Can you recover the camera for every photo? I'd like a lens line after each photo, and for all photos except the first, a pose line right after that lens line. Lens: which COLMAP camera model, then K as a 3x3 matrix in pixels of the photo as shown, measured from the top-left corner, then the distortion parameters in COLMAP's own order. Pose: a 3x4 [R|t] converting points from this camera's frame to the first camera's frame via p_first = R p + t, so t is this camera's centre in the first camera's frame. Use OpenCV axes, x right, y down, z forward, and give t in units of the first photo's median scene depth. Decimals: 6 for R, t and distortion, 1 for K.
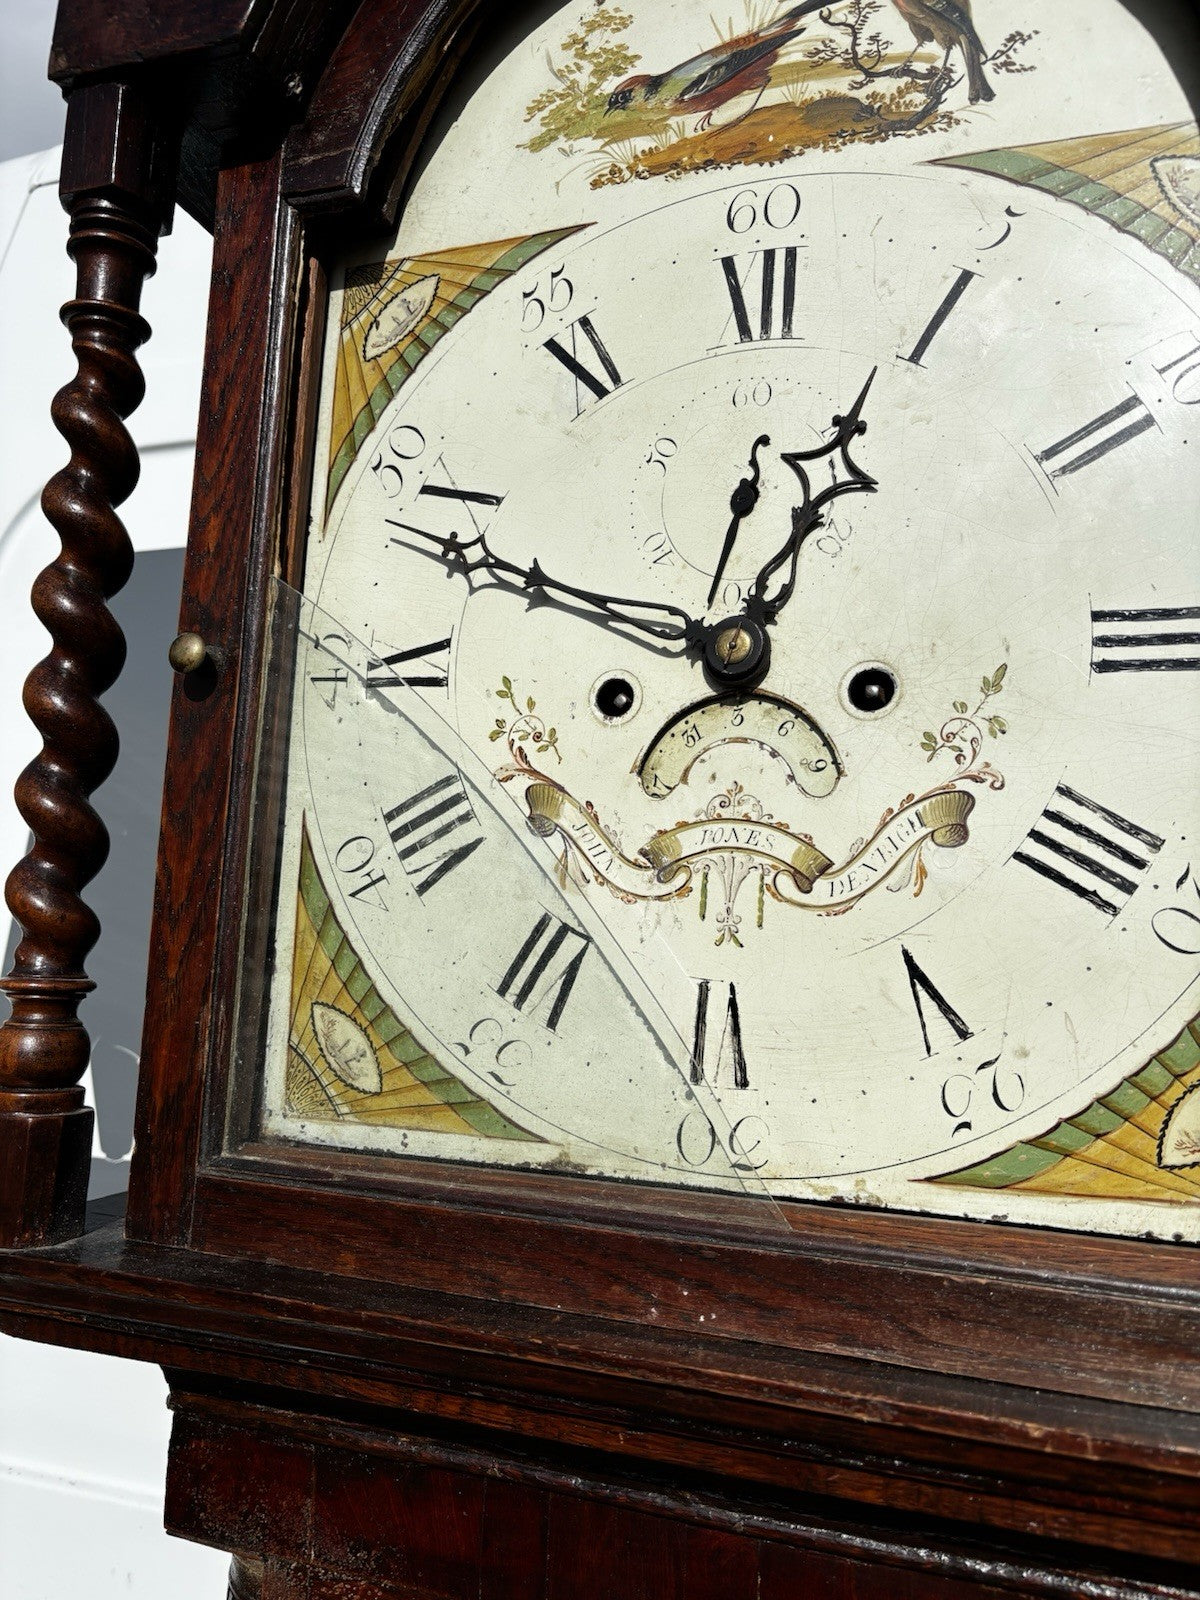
lens RADIAL K [[1248.6, 0, 600.8], [0, 1248.6, 799.3], [0, 0, 1]] dist [0.070305, -0.113698]
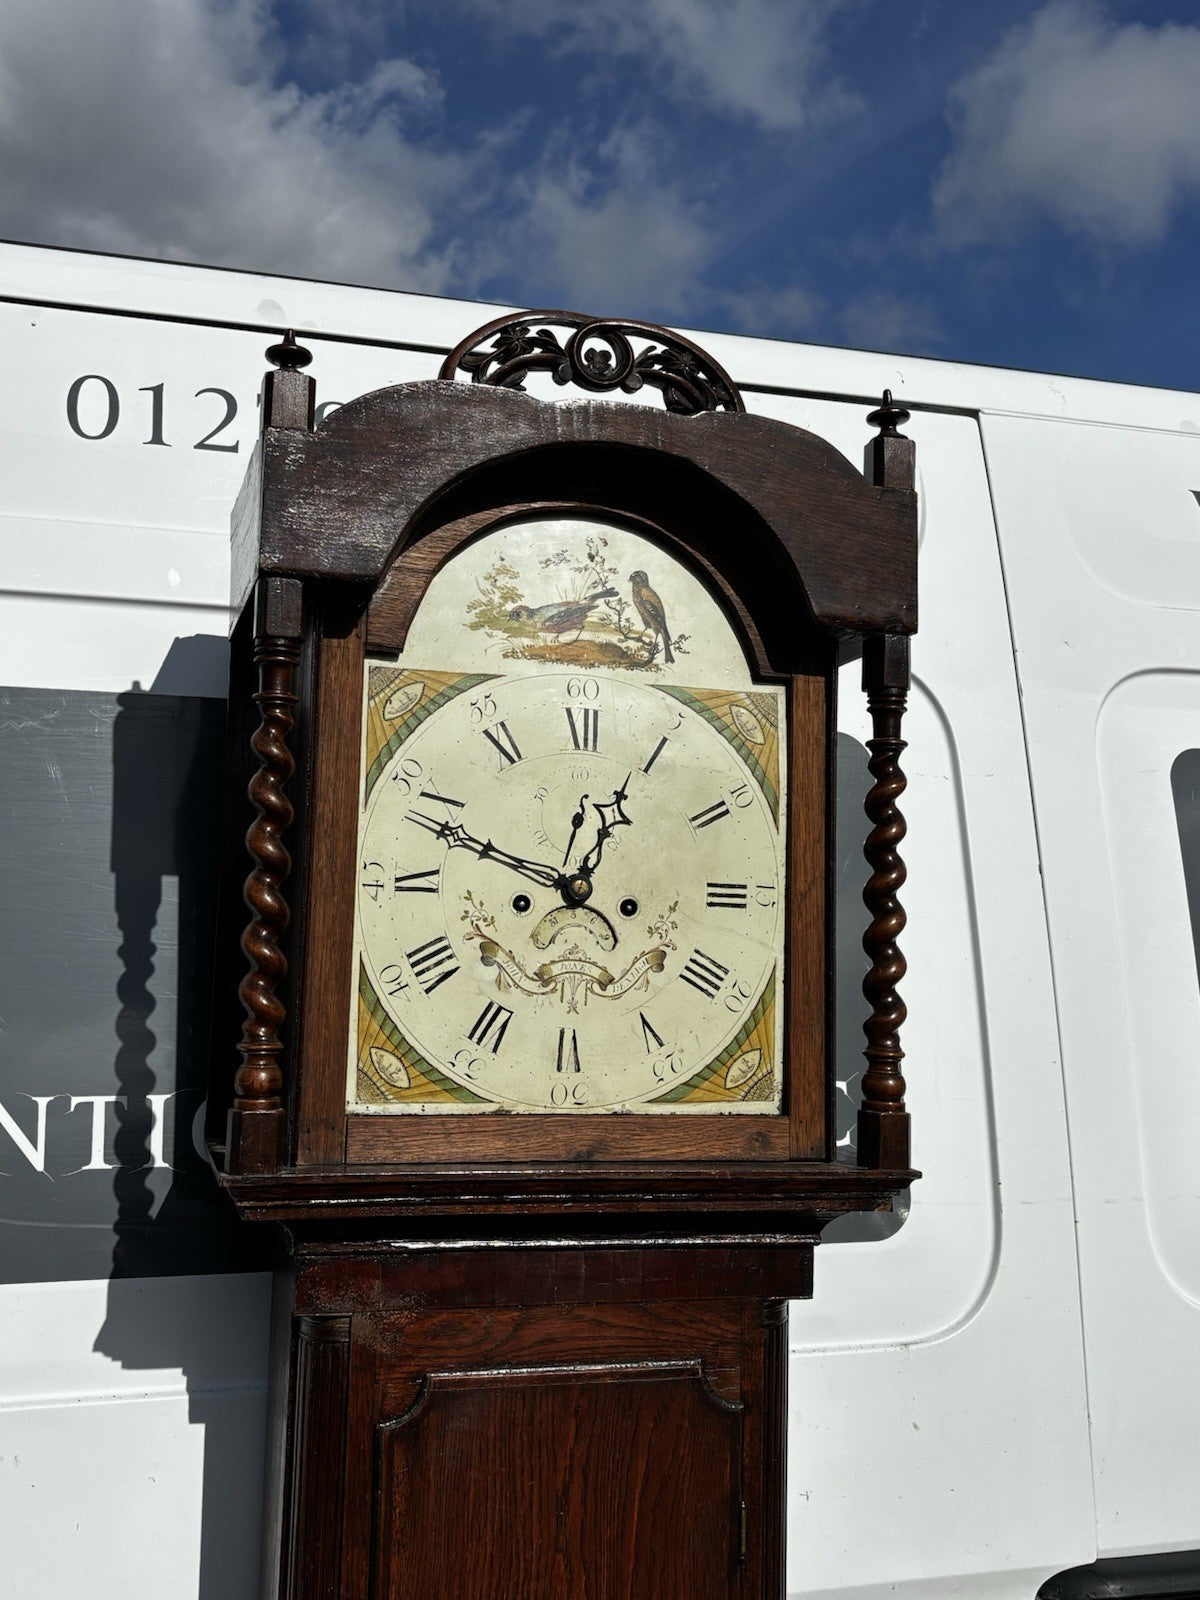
lens RADIAL K [[1665.2, 0, 592.3], [0, 1665.2, 806.8], [0, 0, 1]] dist [0.196883, -0.610029]
pose [[0.804997, 0.028569, 0.592590, -1.677406], [-0.060109, 0.997628, 0.033558, -0.366040], [-0.590225, -0.062635, 0.804805, -1.484324]]
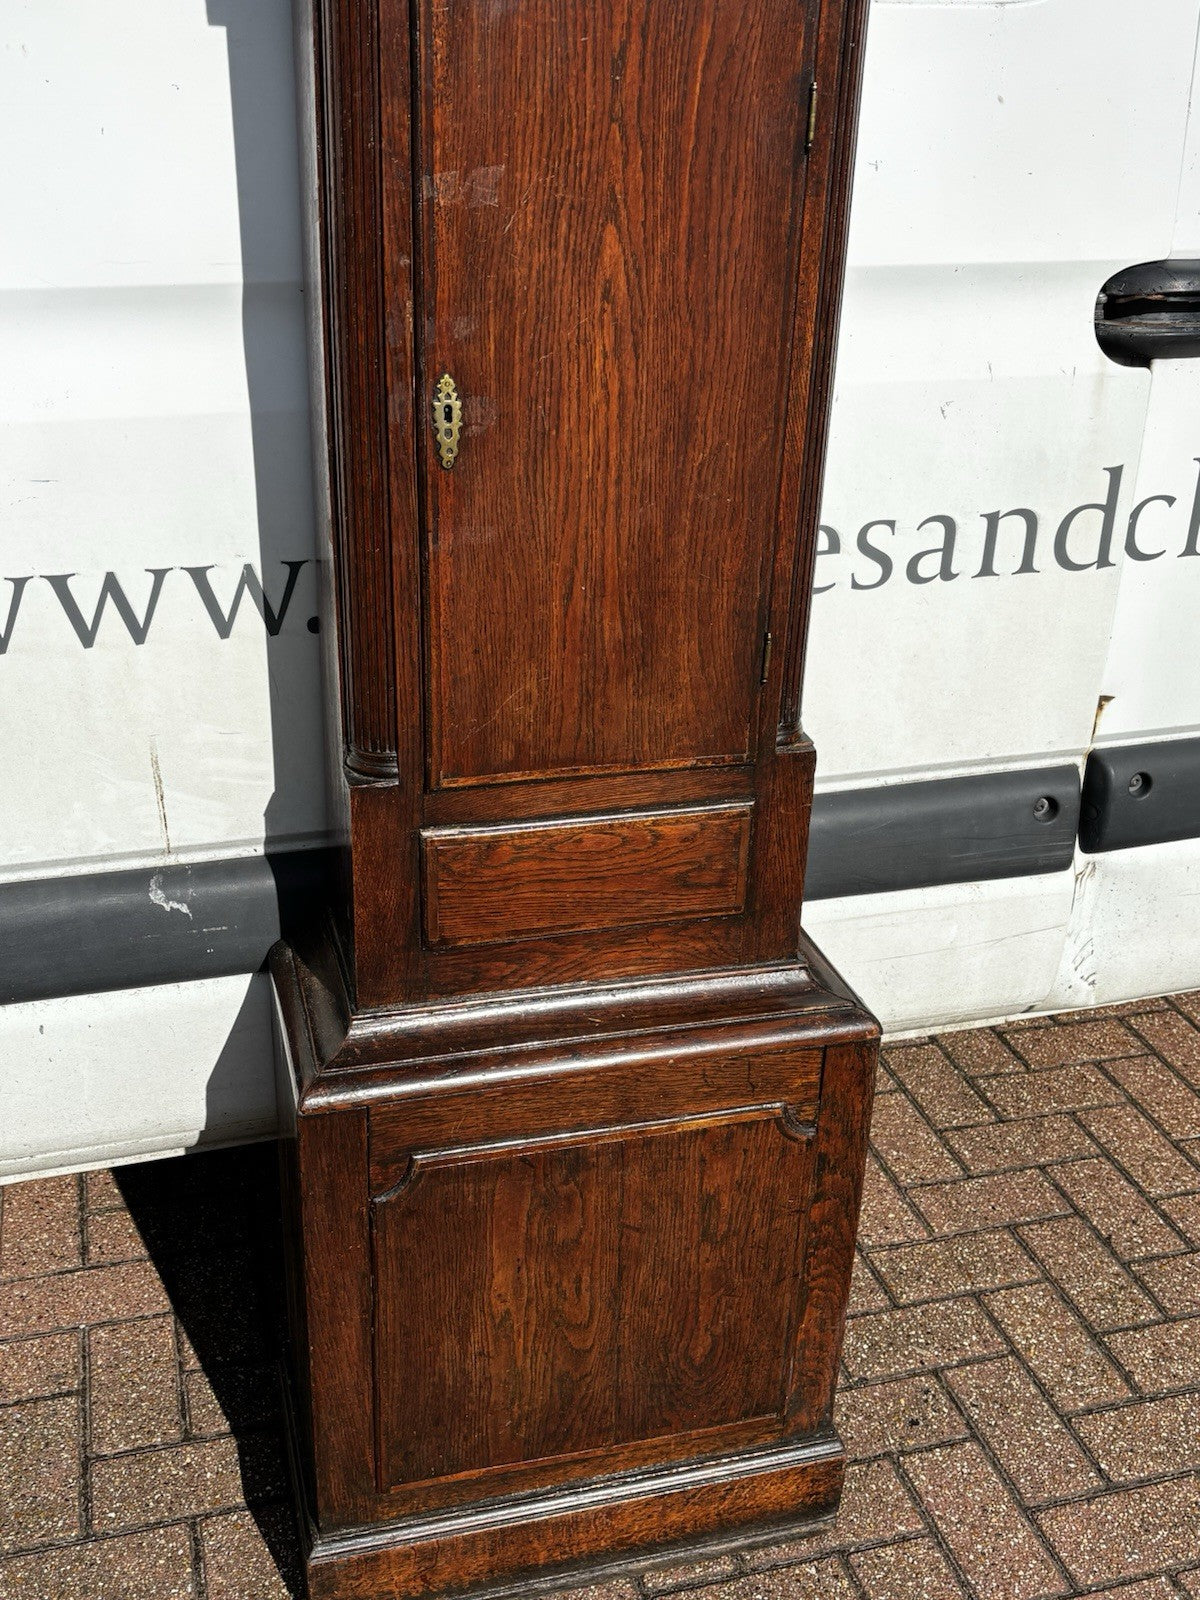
lens RADIAL K [[1665.2, 0, 592.3], [0, 1665.2, 806.8], [0, 0, 1]] dist [0.196883, -0.610029]
pose [[0.820841, -0.266635, 0.505100, -1.653707], [-0.065195, 0.834825, 0.546641, 0.458705], [-0.567424, -0.481635, 0.667875, -1.509166]]
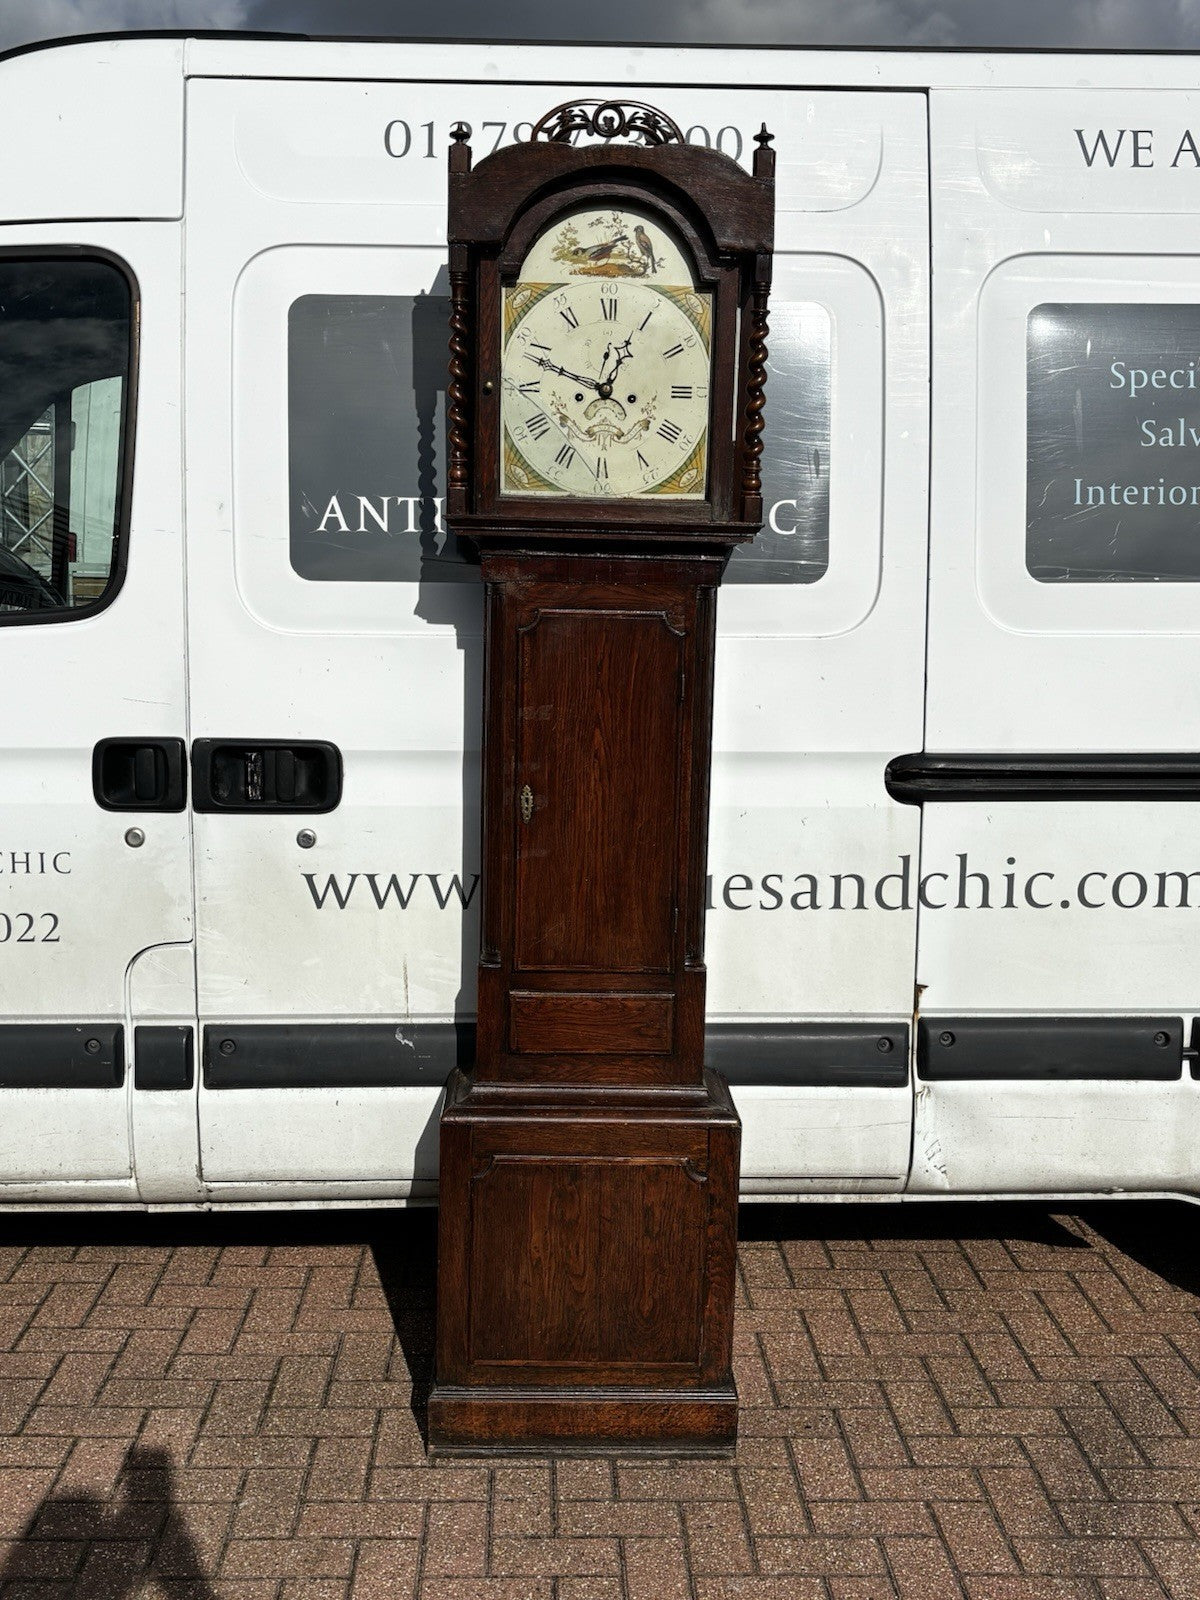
lens RADIAL K [[1715.9, 0, 607.1], [0, 1715.9, 815.9], [0, 0, 1]] dist [0.217926, -0.719182]
pose [[0.933384, -0.081811, 0.349430, -2.356892], [-0.025763, 0.955883, 0.292615, -0.499106], [-0.357953, -0.282124, 0.890099, -5.439599]]
